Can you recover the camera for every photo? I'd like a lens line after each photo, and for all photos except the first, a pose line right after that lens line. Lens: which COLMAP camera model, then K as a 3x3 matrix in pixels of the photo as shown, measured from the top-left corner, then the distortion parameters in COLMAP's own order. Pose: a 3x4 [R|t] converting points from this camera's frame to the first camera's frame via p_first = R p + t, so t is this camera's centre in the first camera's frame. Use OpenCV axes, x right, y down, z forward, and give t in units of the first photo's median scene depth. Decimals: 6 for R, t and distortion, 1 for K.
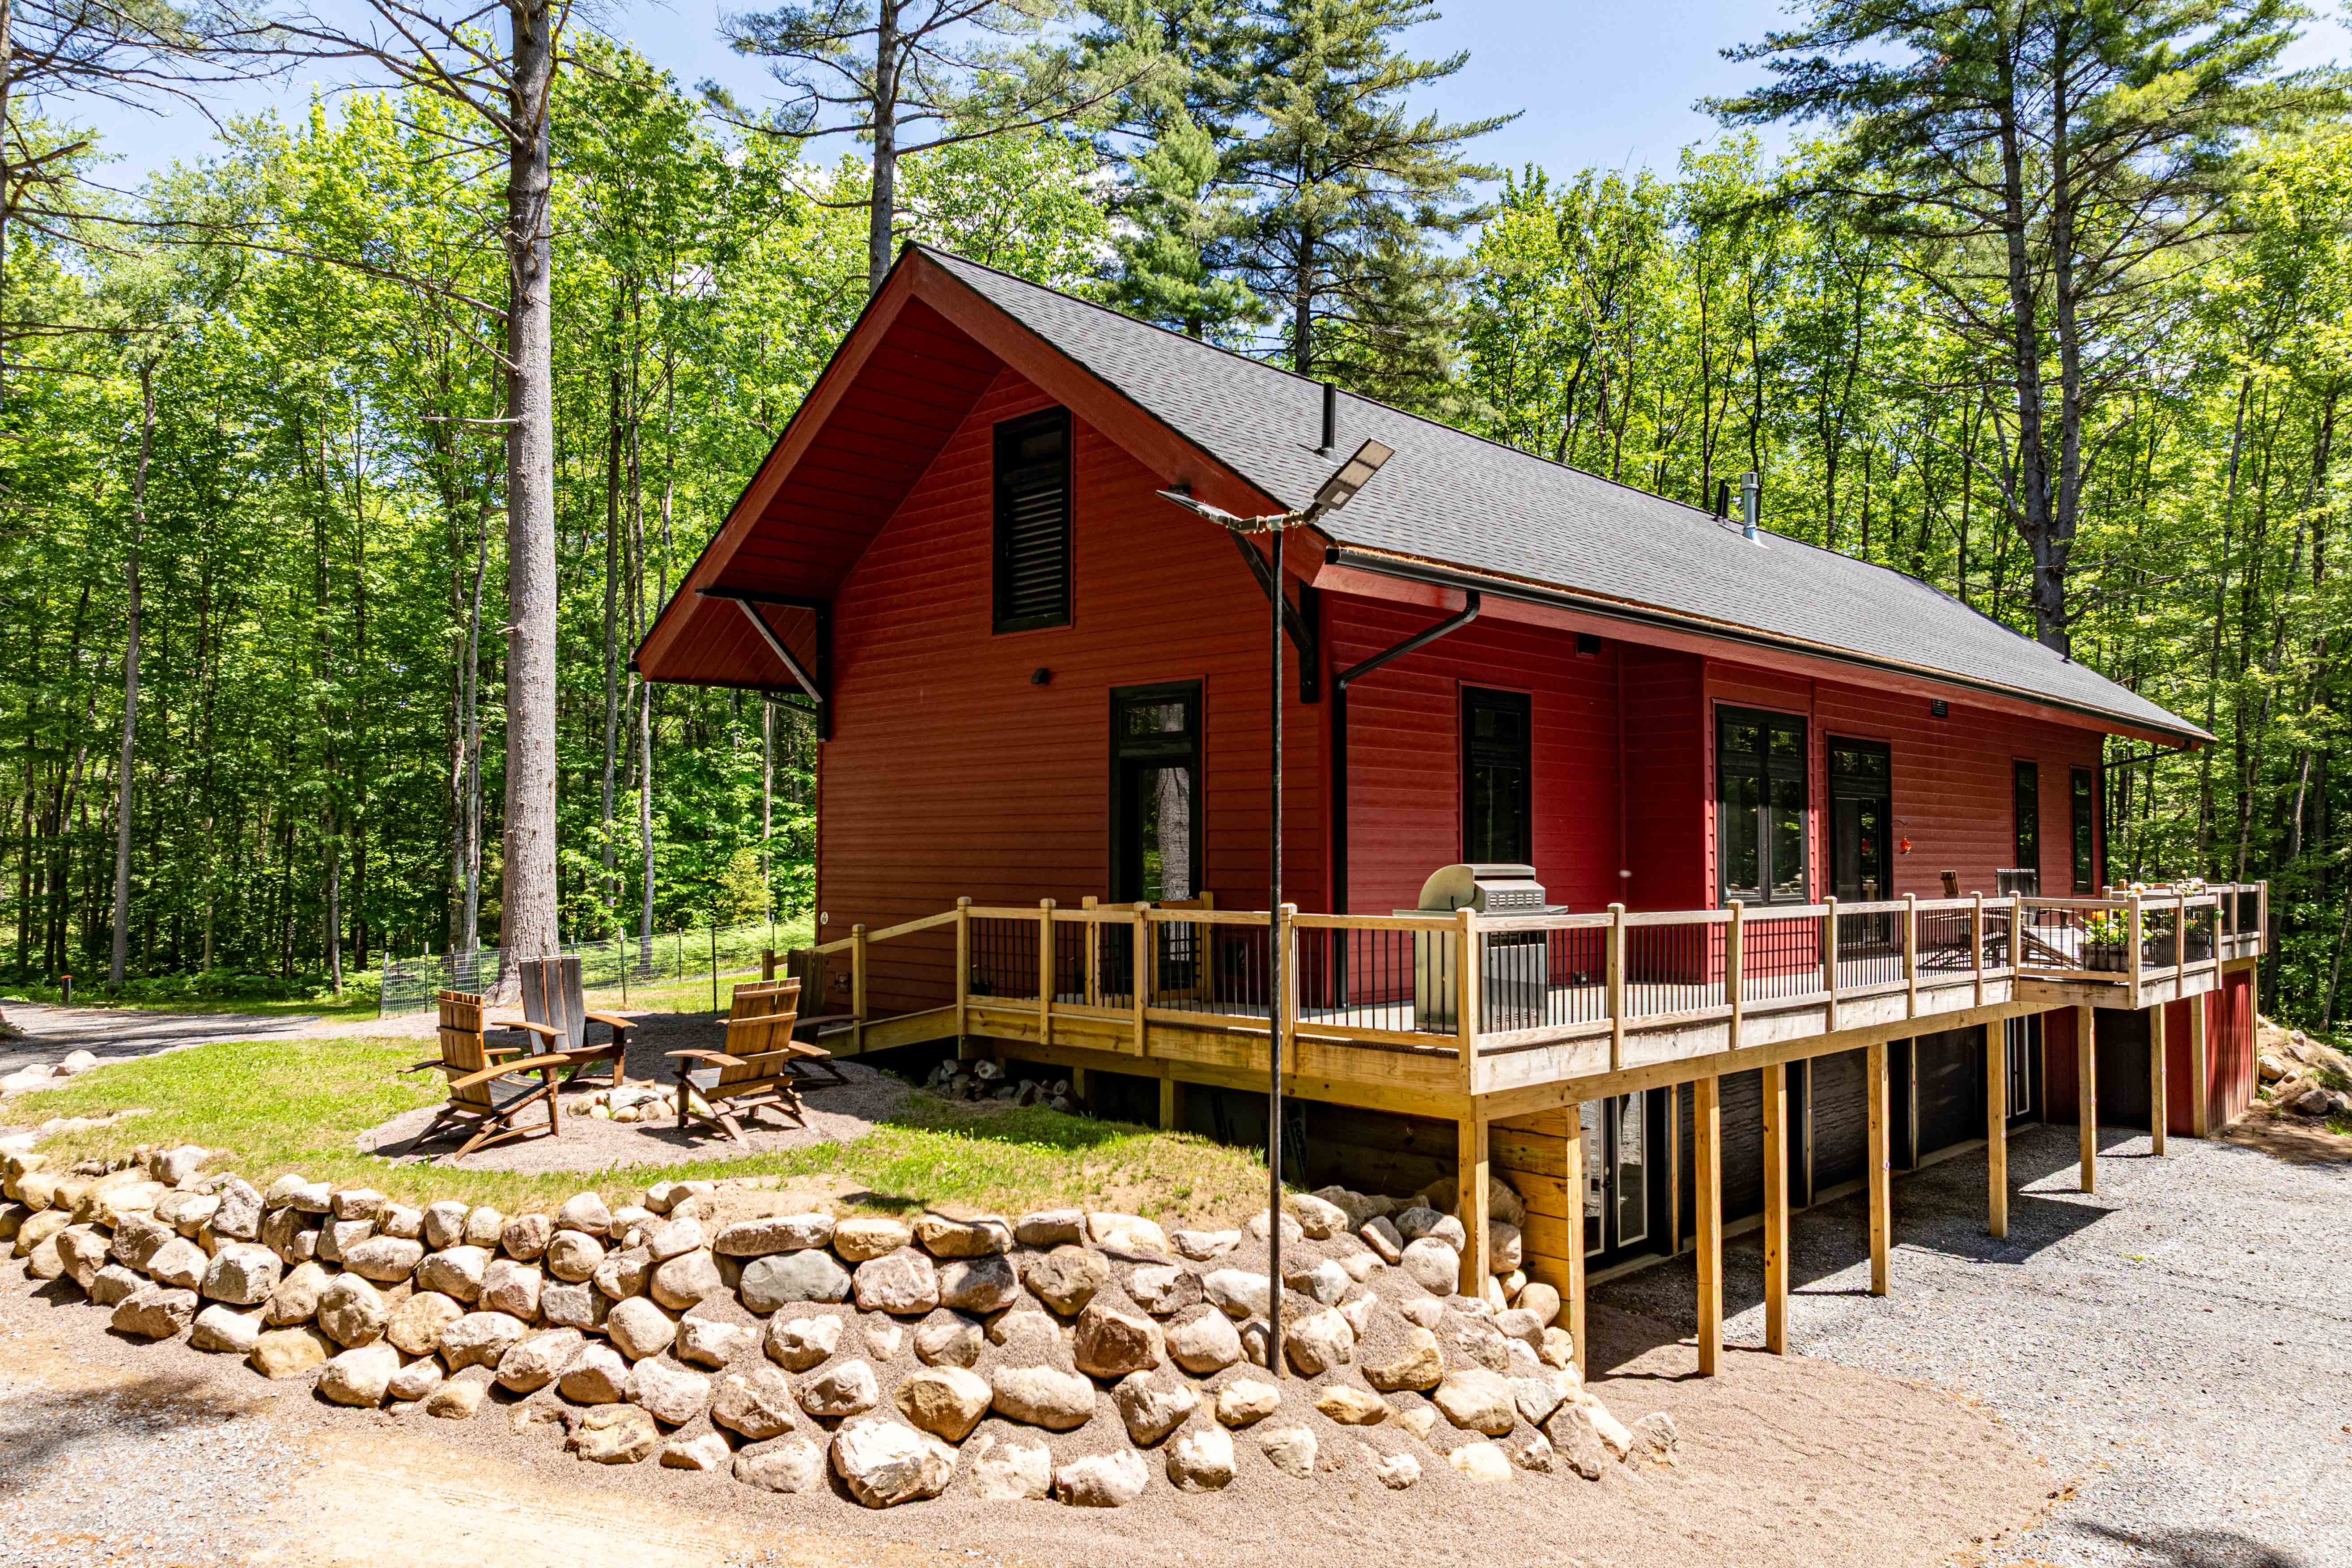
lens RADIAL K [[1623.9, 0, 1176.3], [0, 1623.9, 784.2], [0, 0, 1]] dist [0.015003, -0.034482]
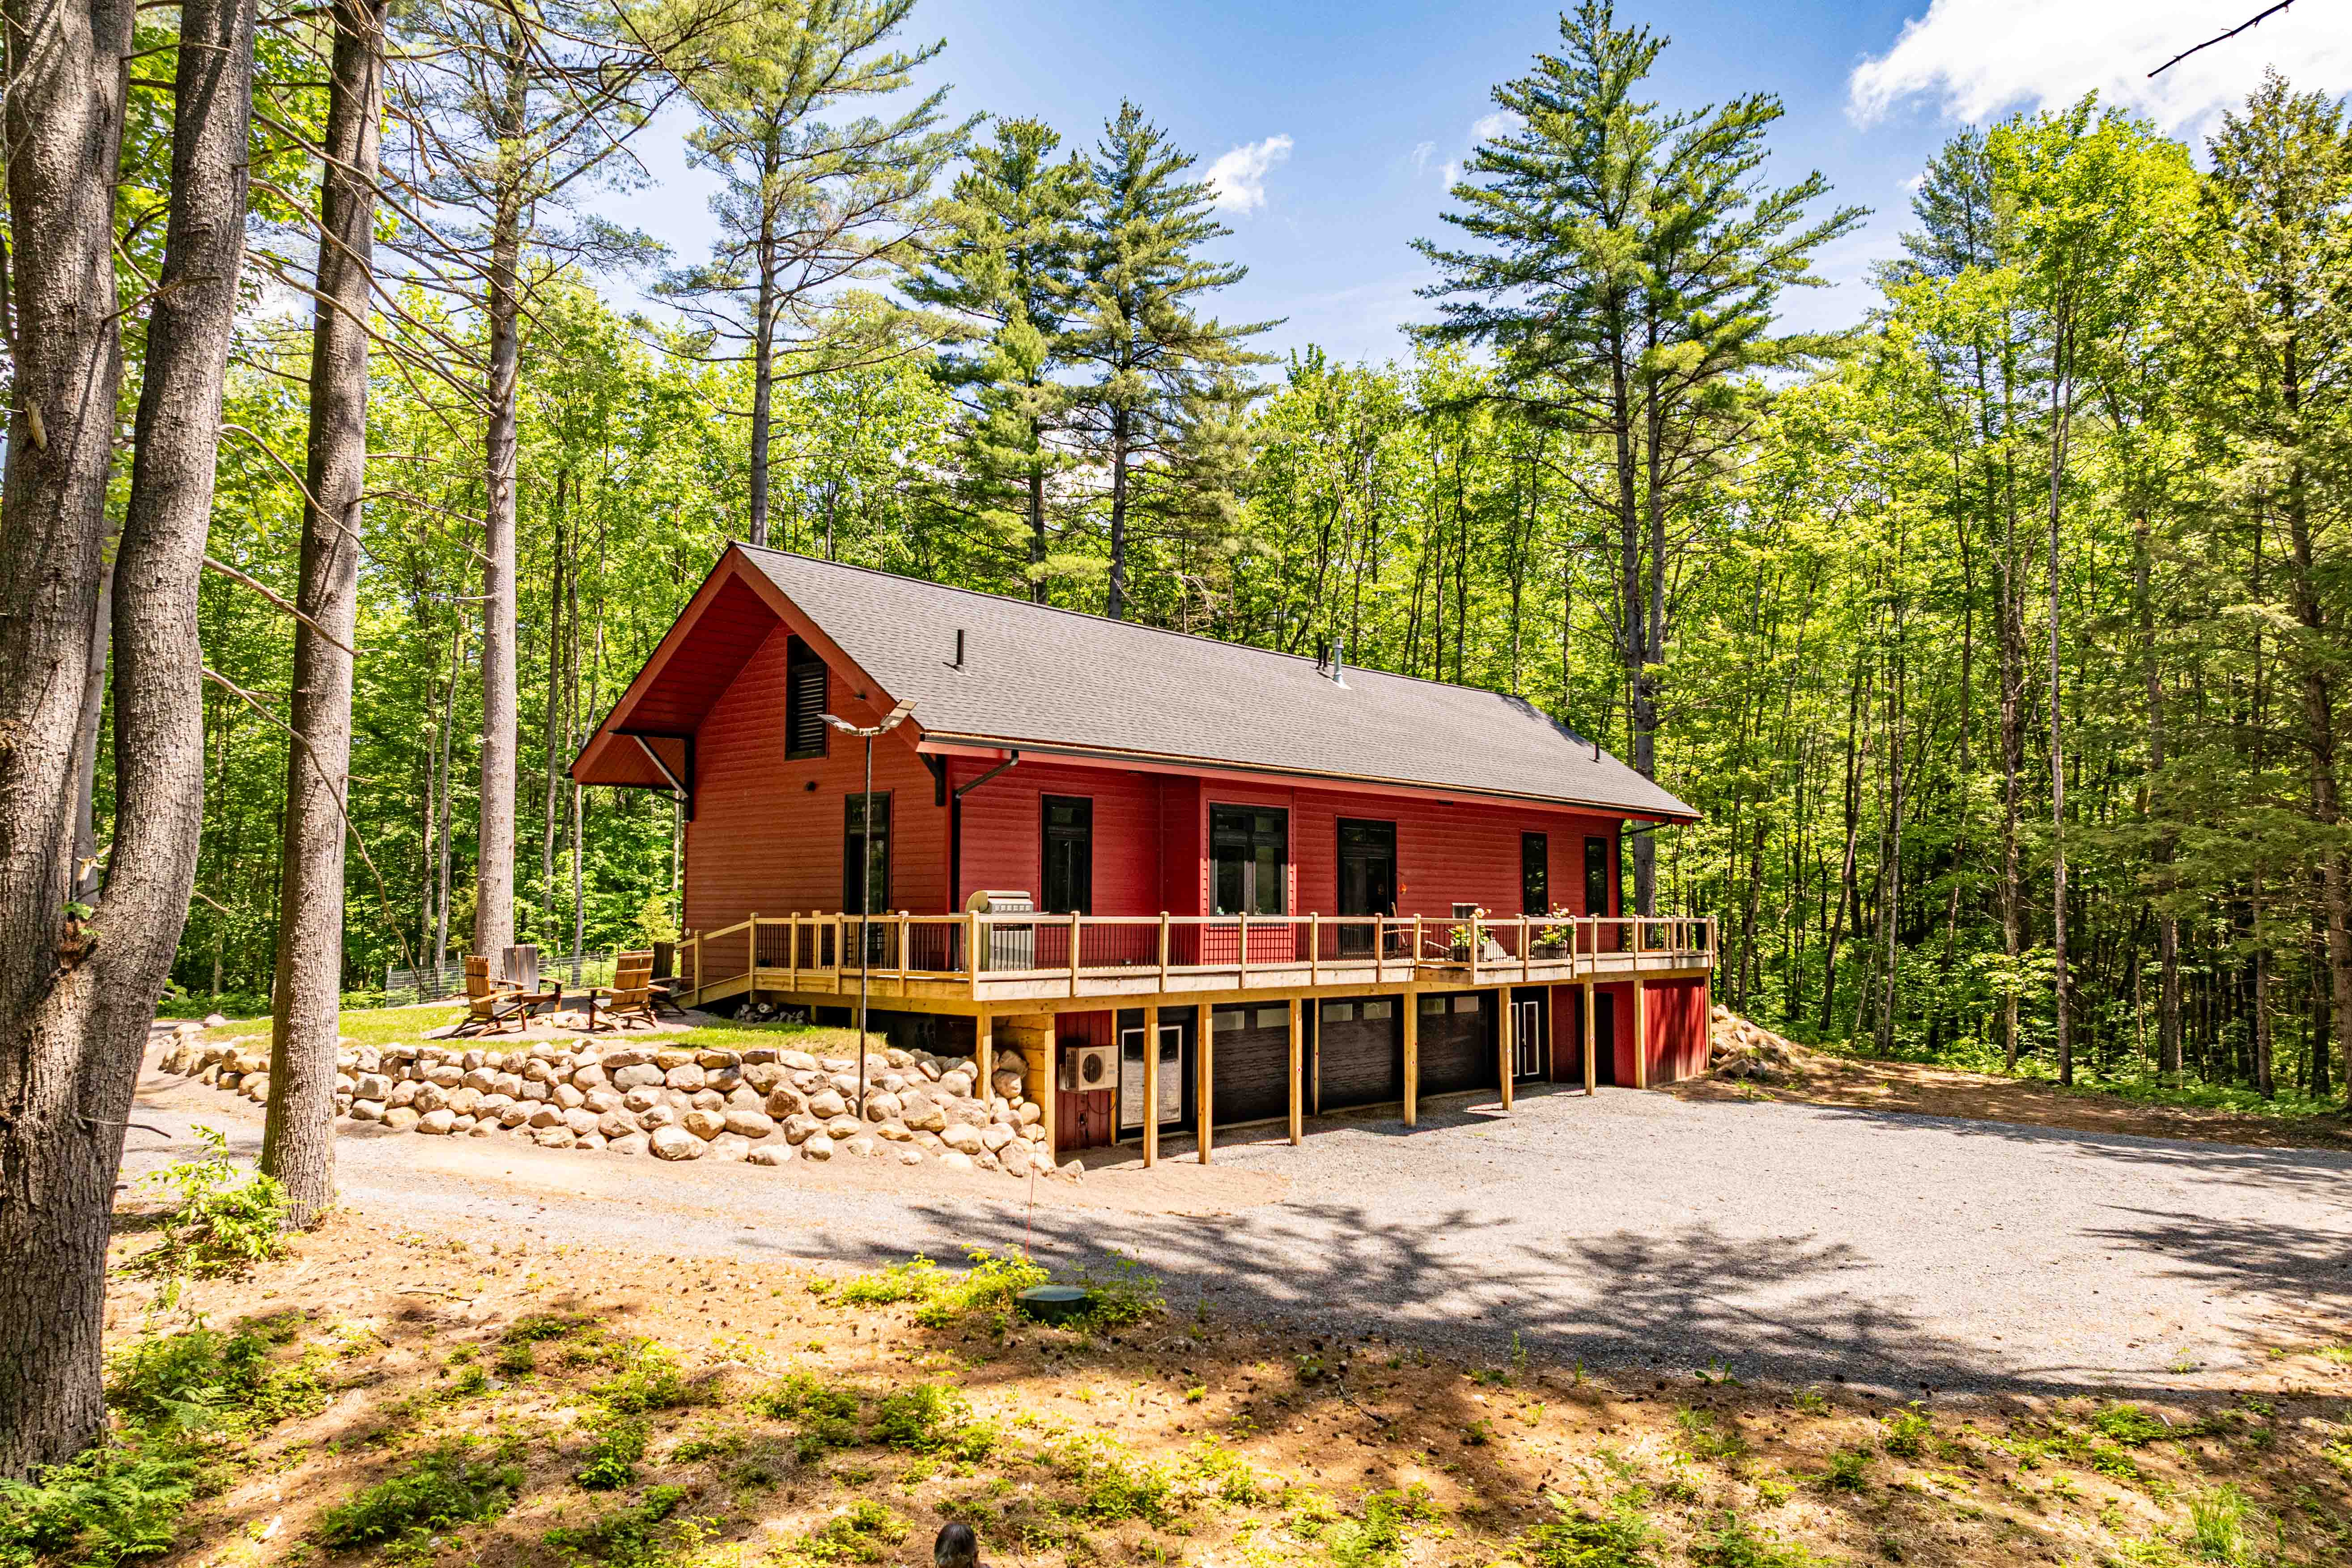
lens RADIAL K [[1623.9, 0, 1185.4], [0, 1623.9, 791.4], [0, 0, 1]] dist [0.015003, -0.034482]
pose [[0.999219, 0.002676, 0.039431, 0.267322], [-0.001431, 0.999501, -0.031558, -0.008042], [-0.039495, 0.031477, 0.998724, -0.796140]]
